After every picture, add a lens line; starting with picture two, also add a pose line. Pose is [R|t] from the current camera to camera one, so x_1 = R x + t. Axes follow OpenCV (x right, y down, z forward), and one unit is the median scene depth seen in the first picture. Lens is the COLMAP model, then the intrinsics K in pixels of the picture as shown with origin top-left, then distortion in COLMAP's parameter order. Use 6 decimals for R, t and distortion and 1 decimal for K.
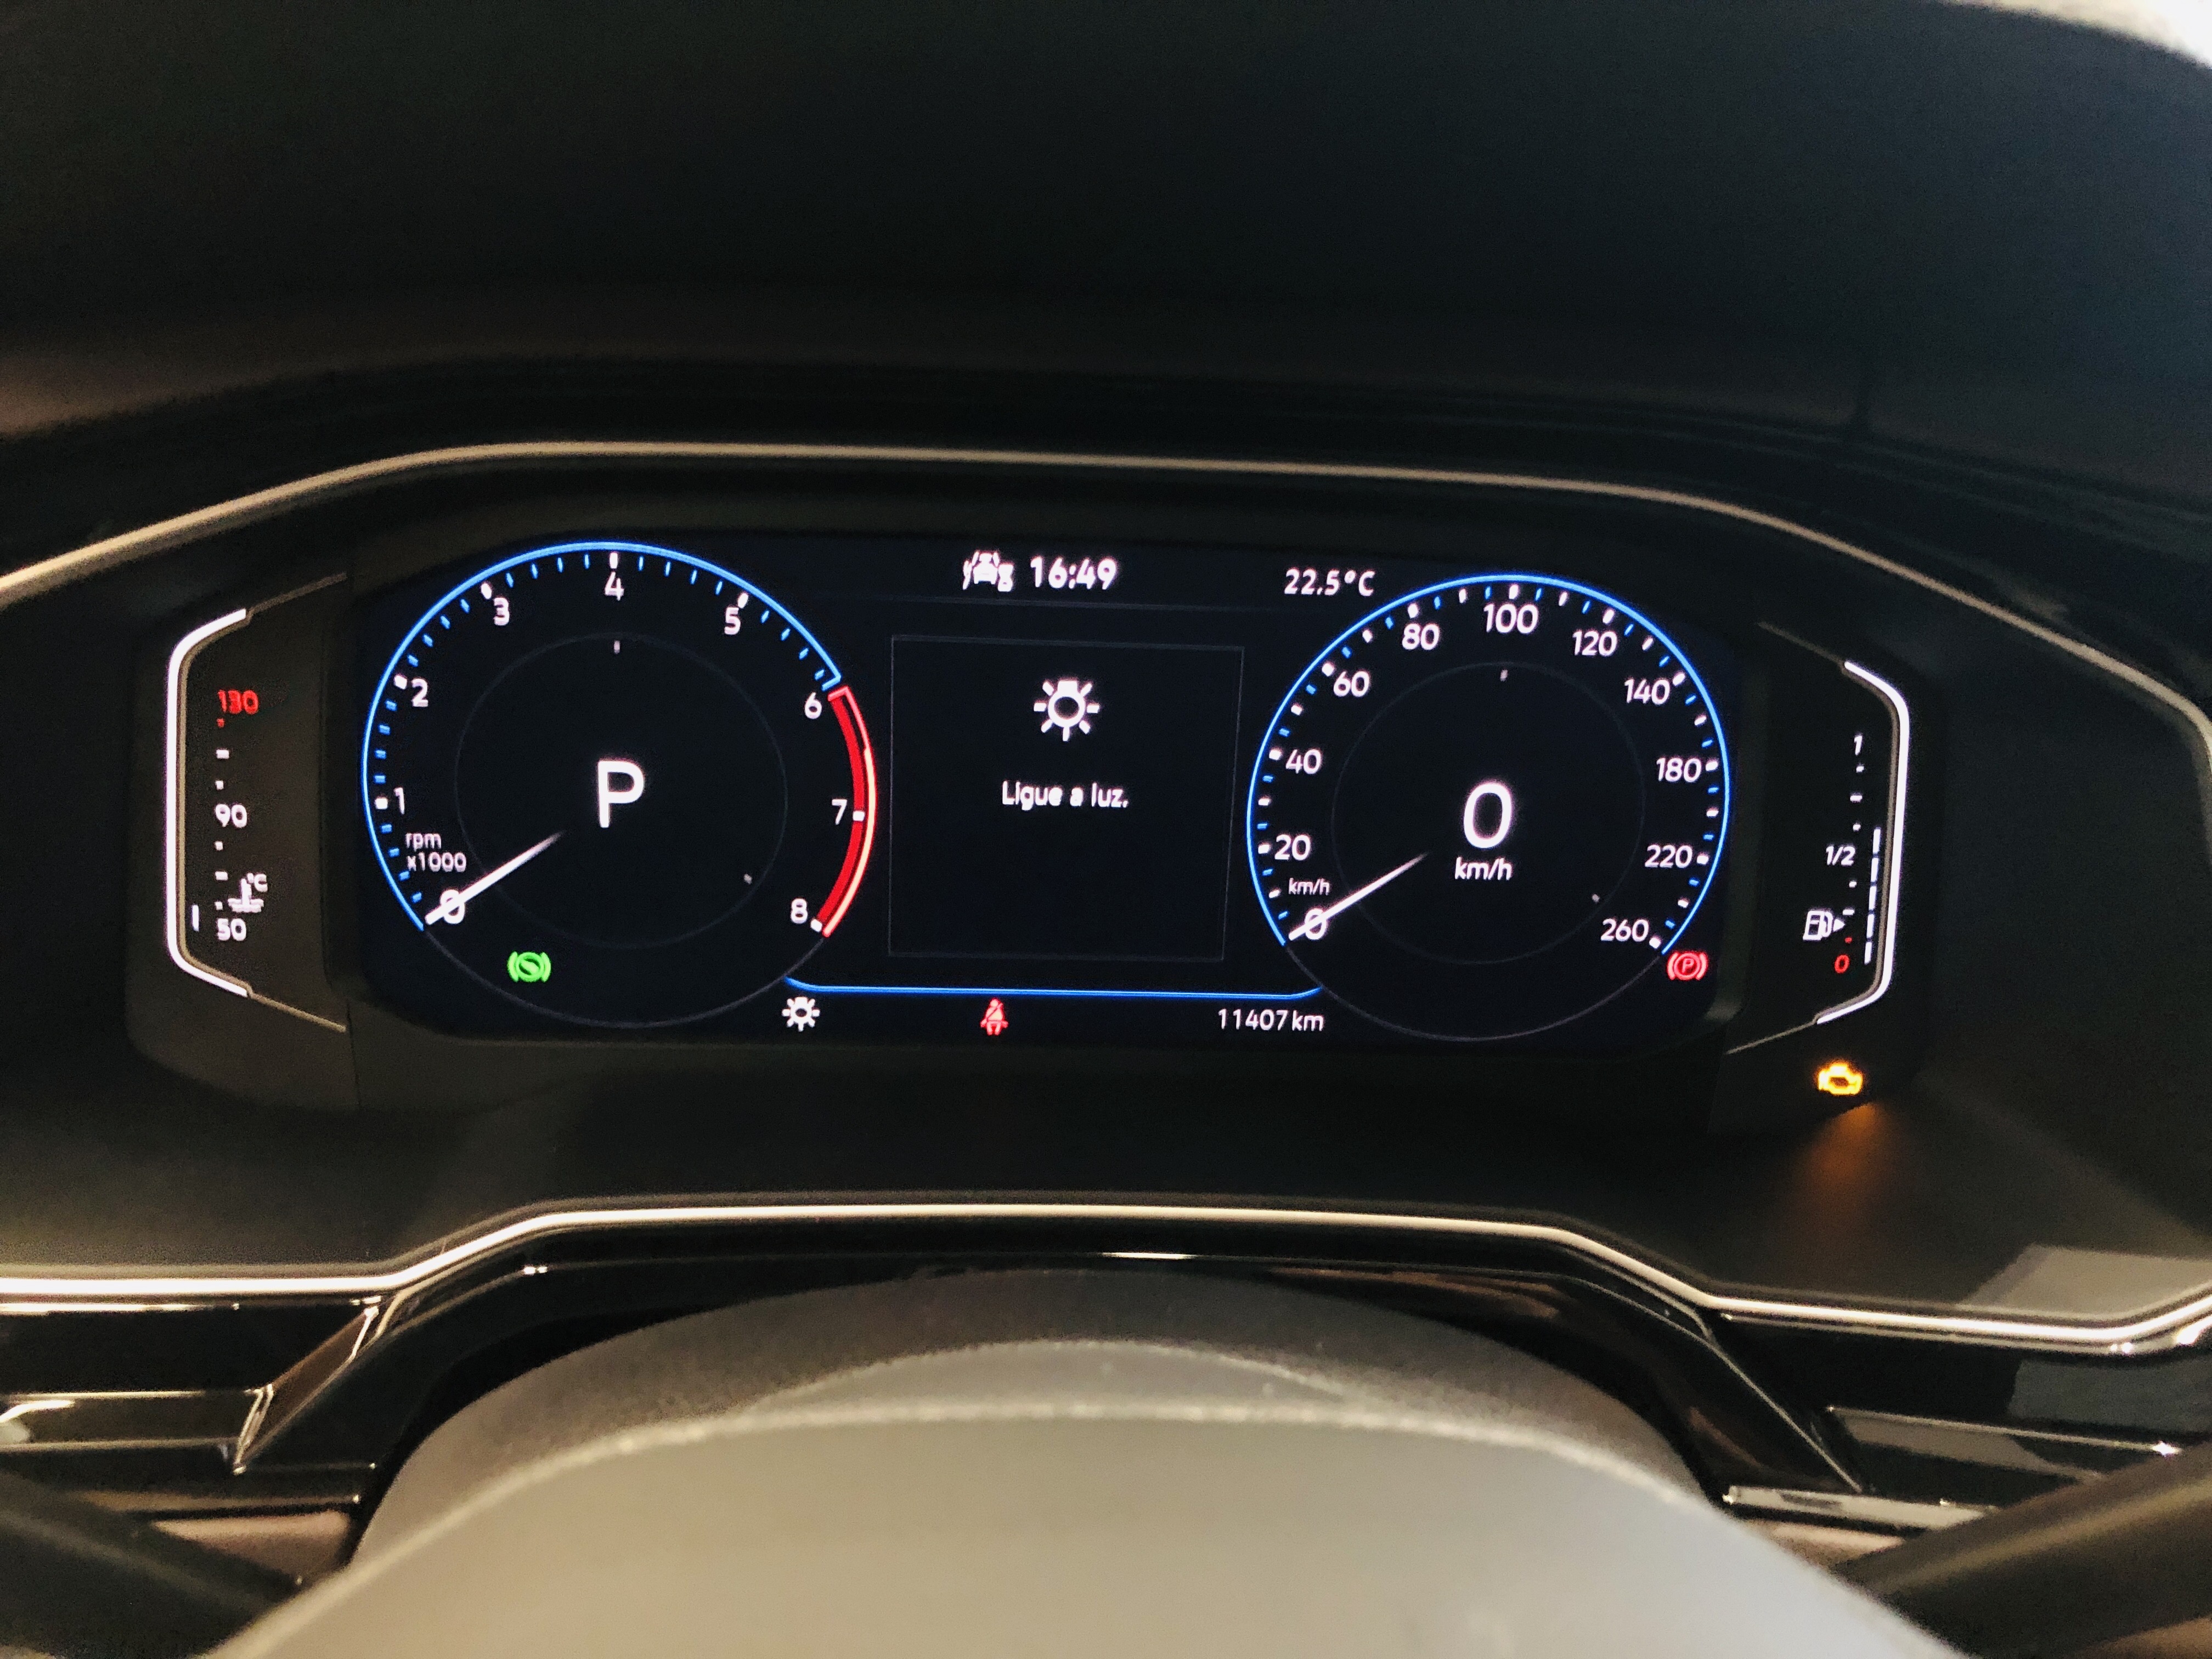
lens RADIAL K [[1819.6, 0, 1106.0], [0, 1819.6, 829.5], [0, 0, 1]] dist [0.043435, -0.117341]
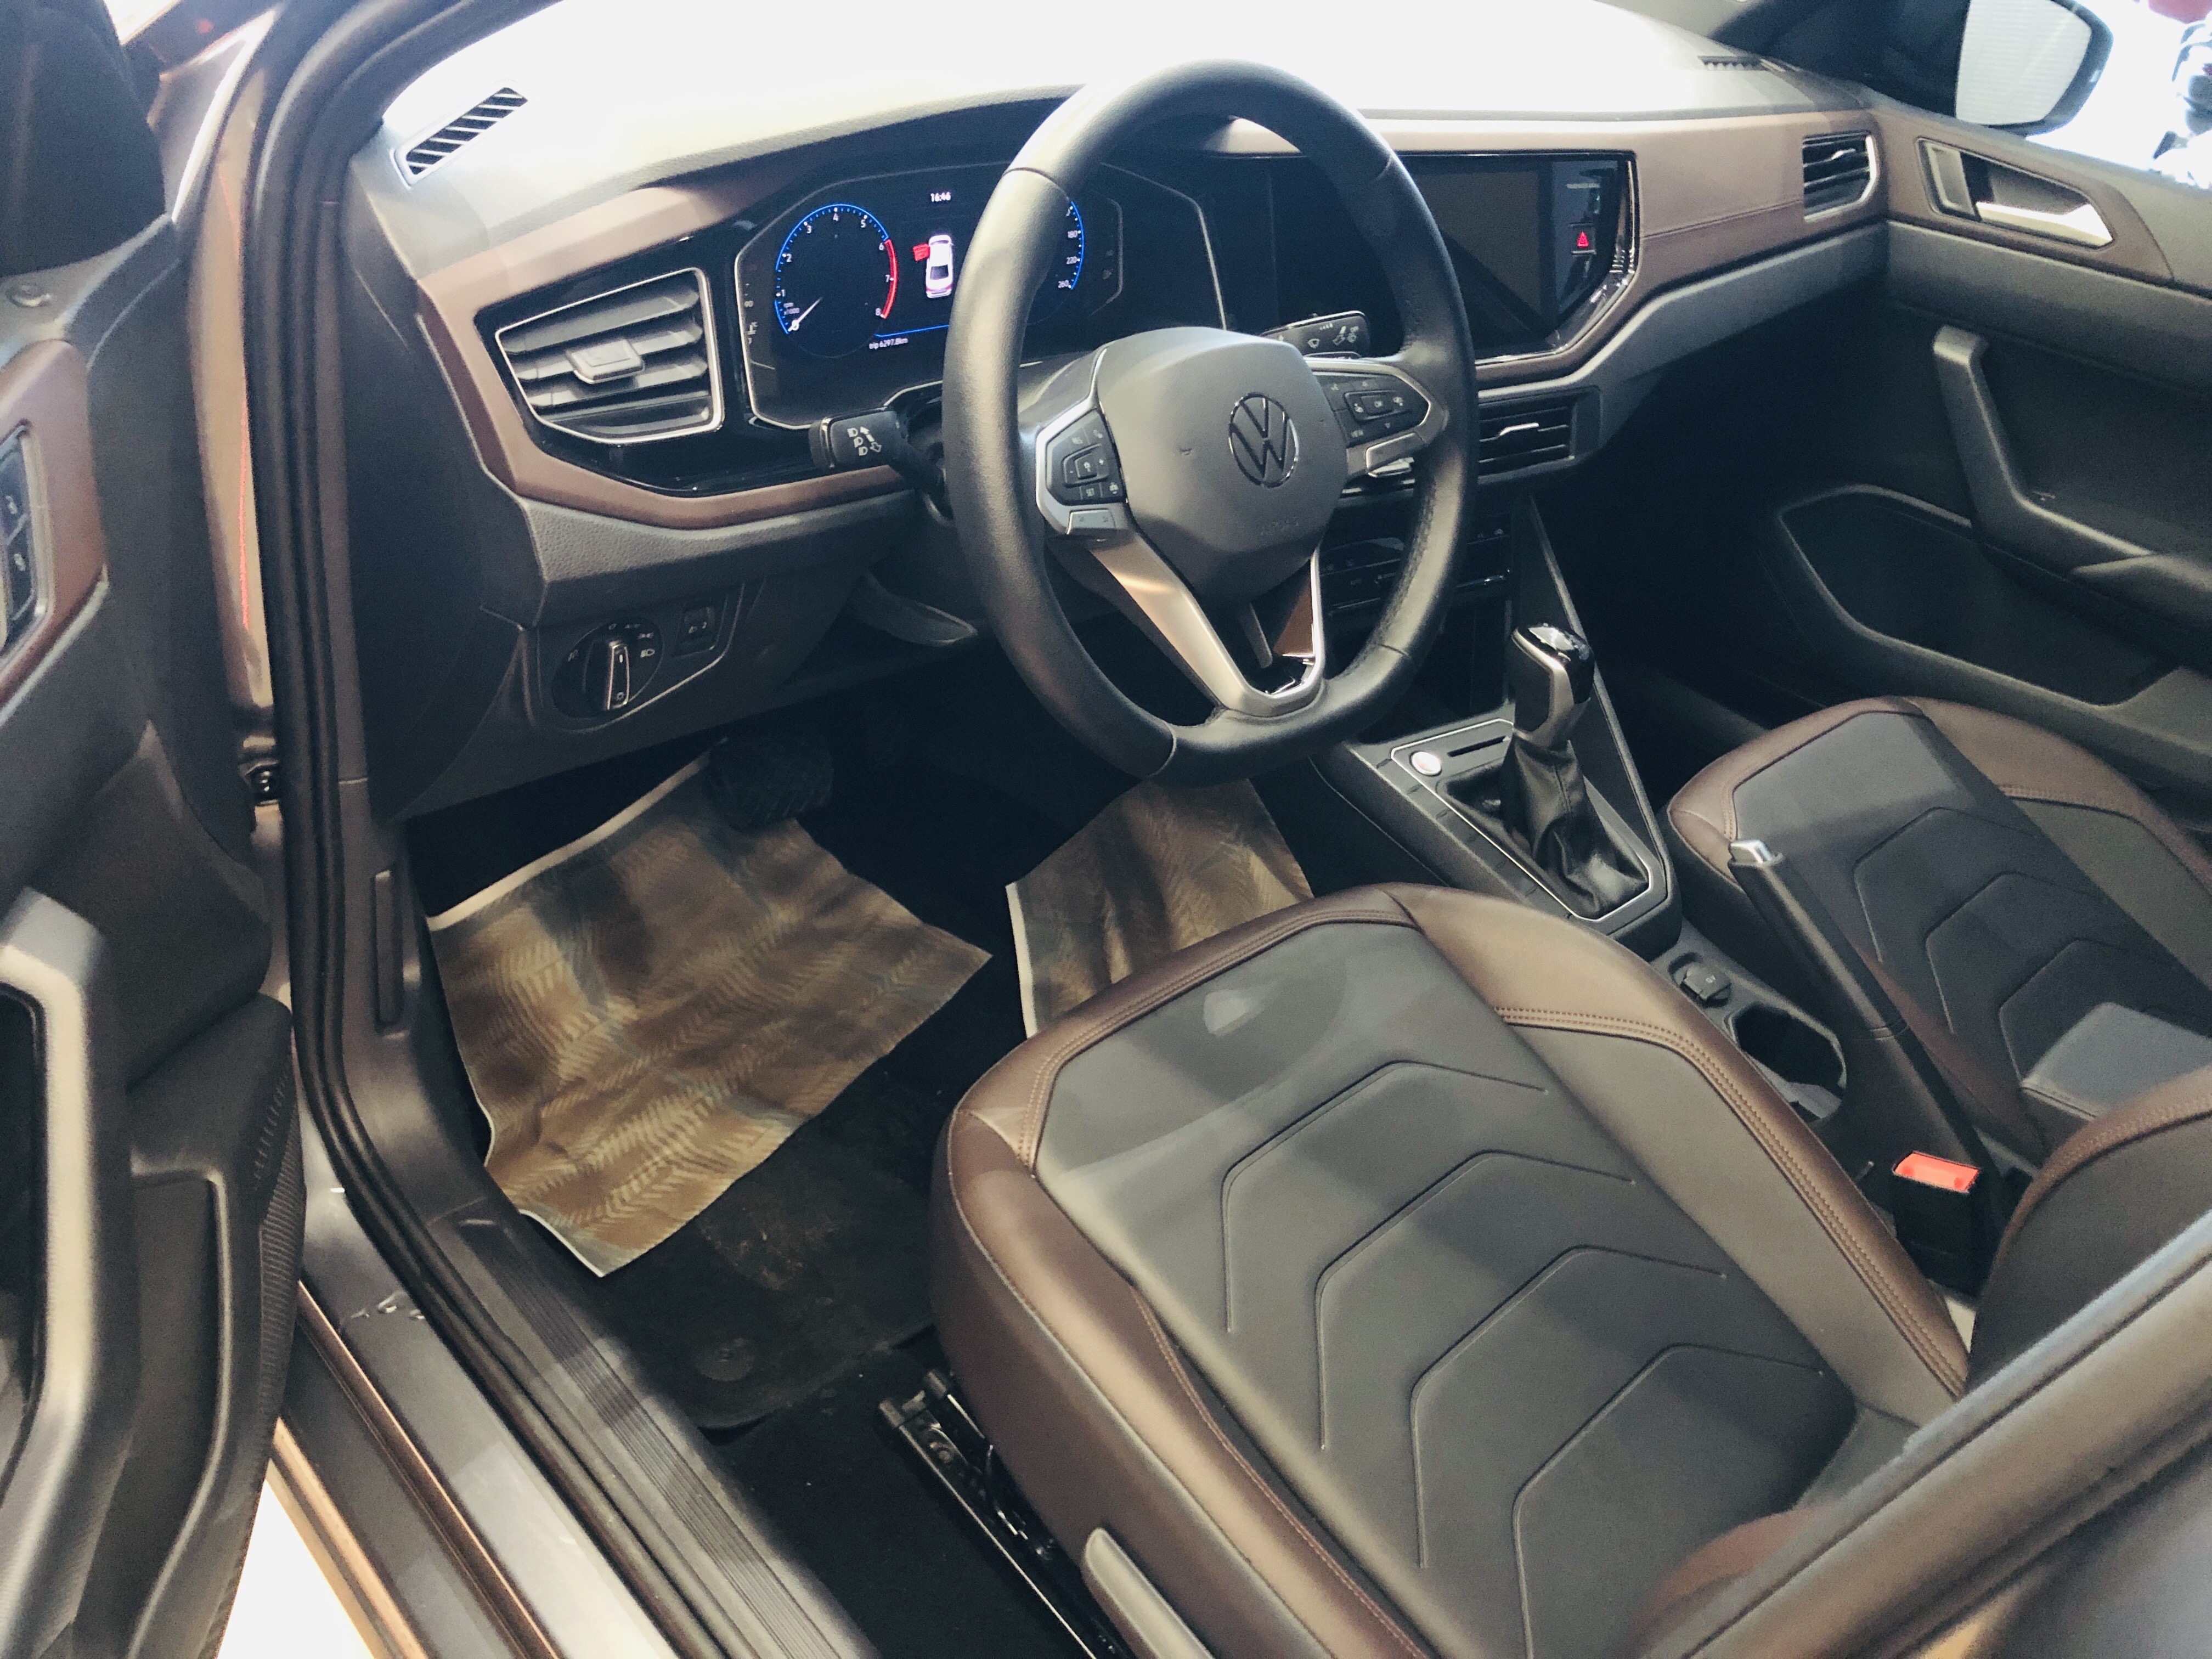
lens RADIAL K [[1819.6, 0, 1106.0], [0, 1819.6, 829.5], [0, 0, 1]] dist [0.043435, -0.117341]
pose [[0.761172, -0.312529, 0.568281, -2.098324], [0.150261, 0.937373, 0.314250, -0.055396], [-0.630904, -0.153808, 0.760463, -2.004576]]
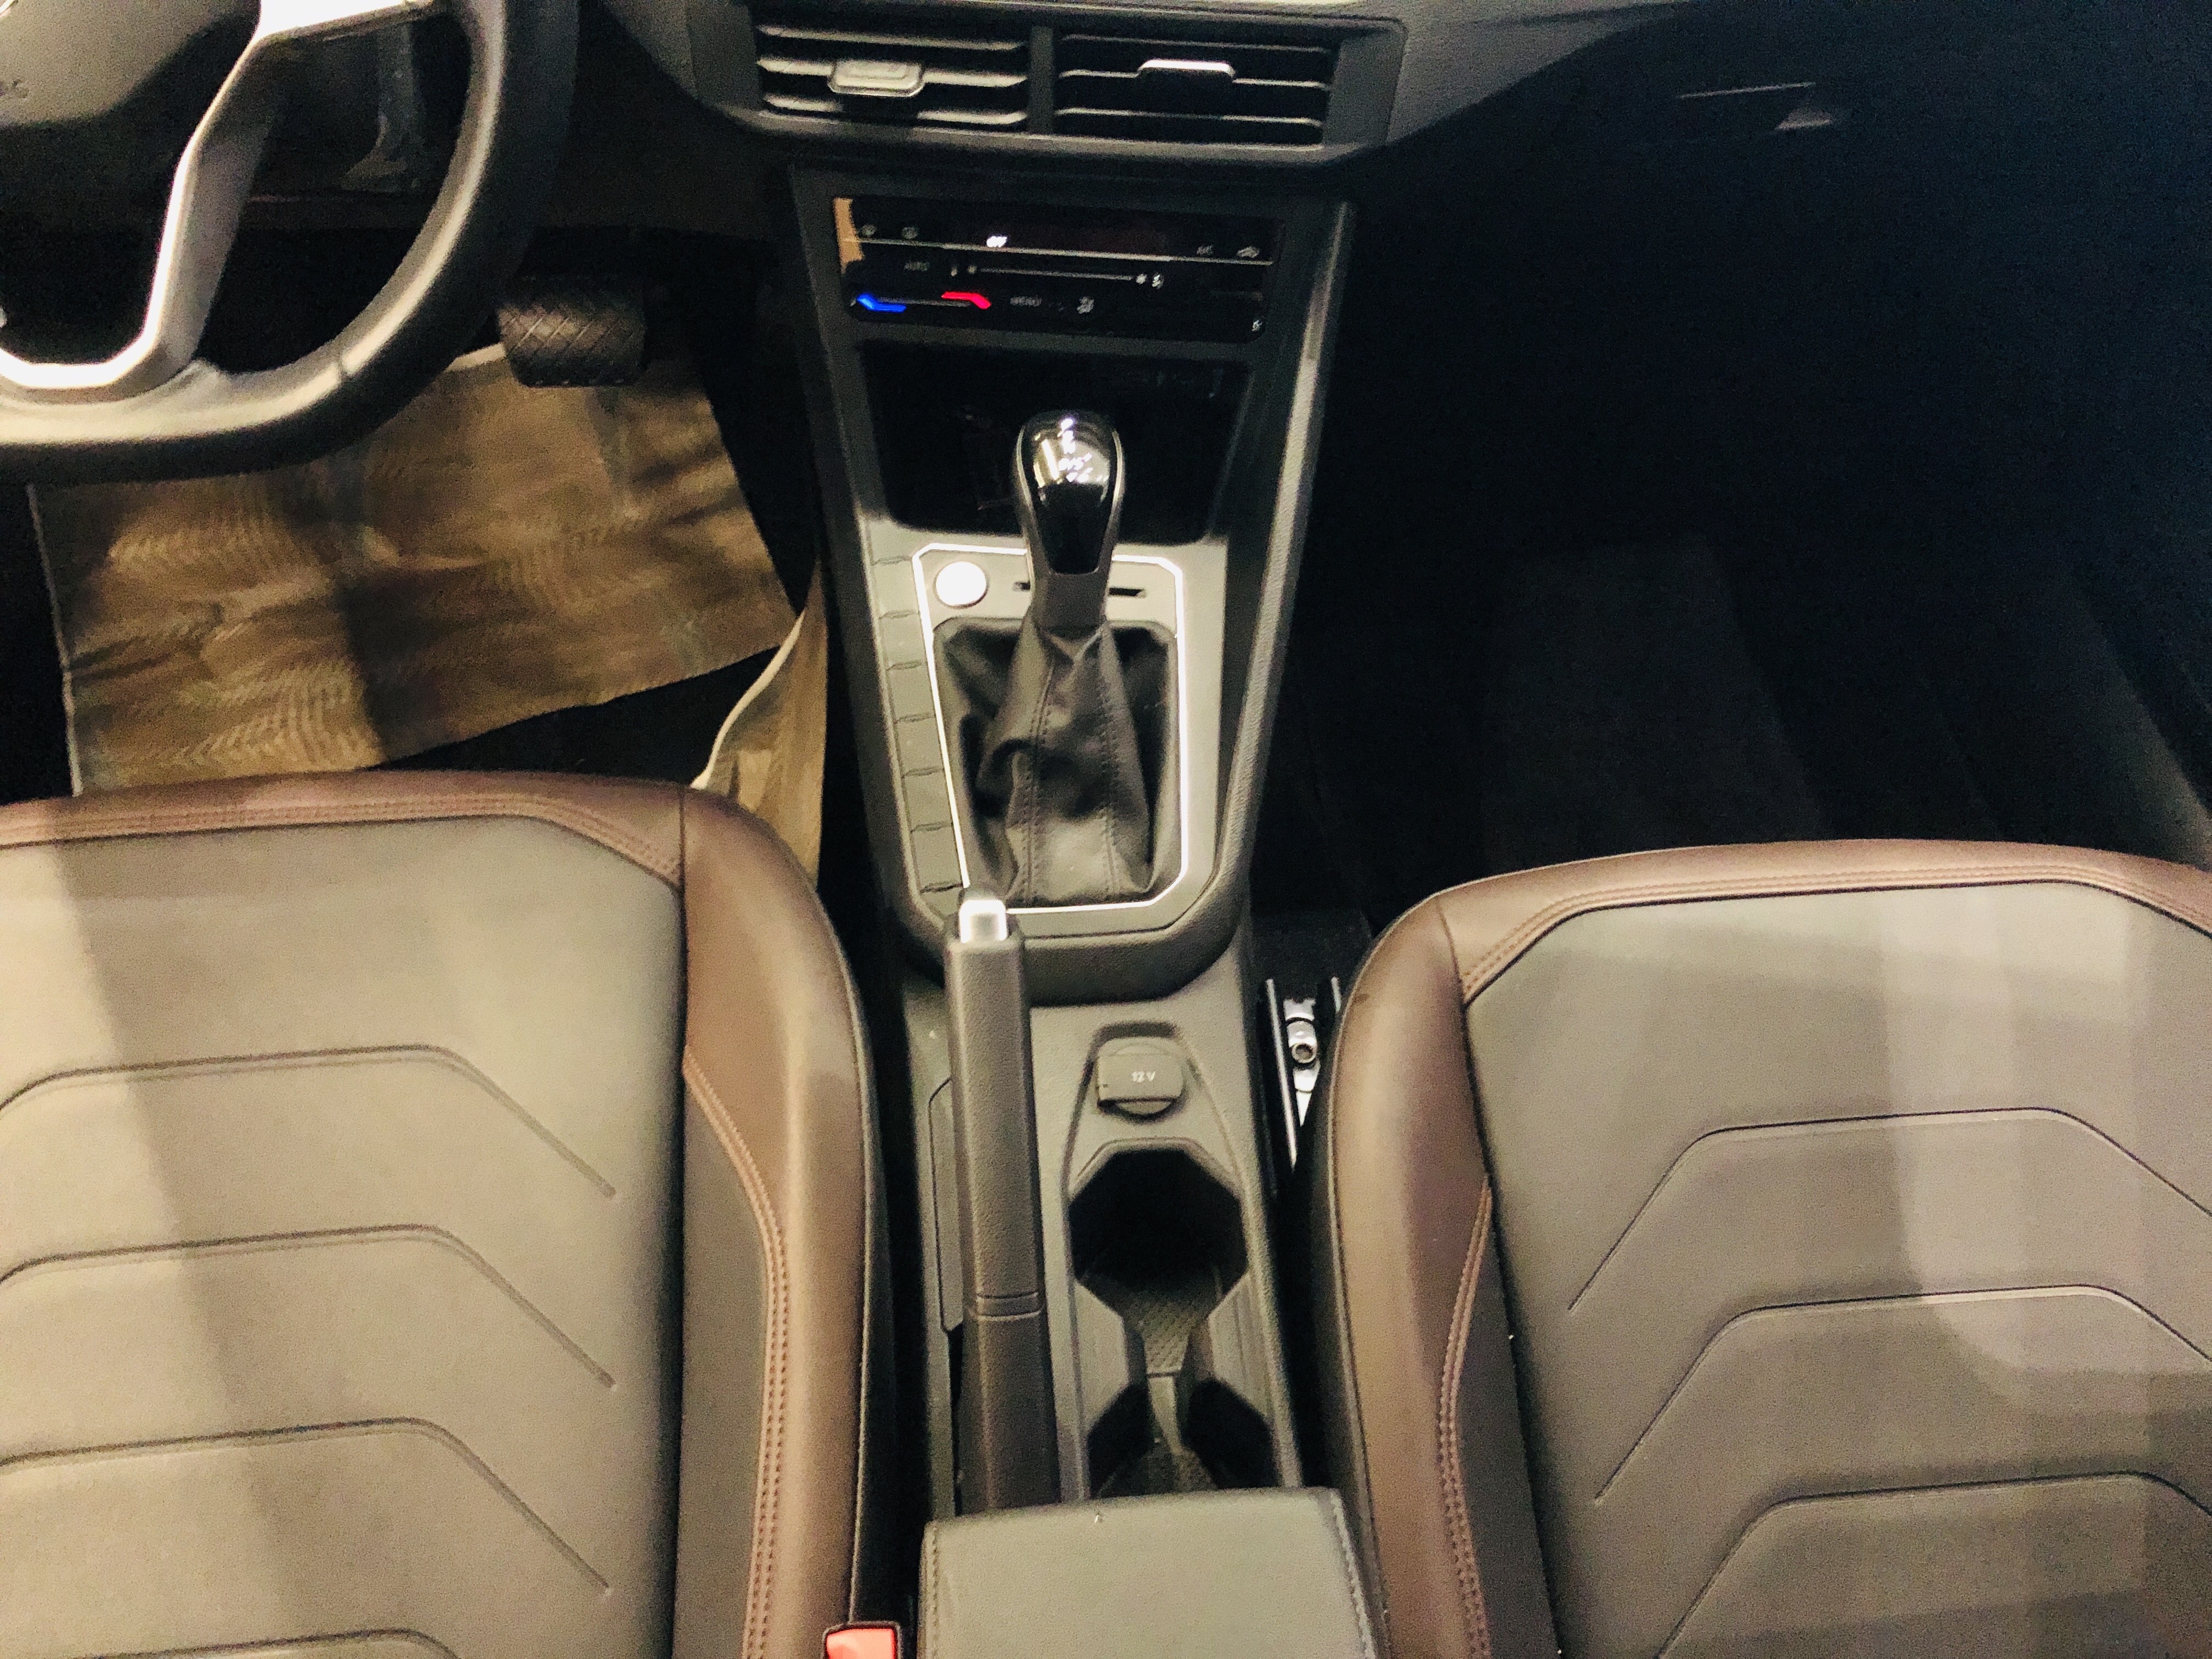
lens RADIAL K [[1816.0, 0, 1094.0], [0, 1816.0, 858.2], [0, 0, 1]] dist [0.010850, -0.004723]
pose [[0.999544, -0.027462, -0.012565, 1.144772], [0.030107, 0.873549, 0.485803, 0.287108], [-0.002365, -0.485960, 0.873978, -1.808993]]
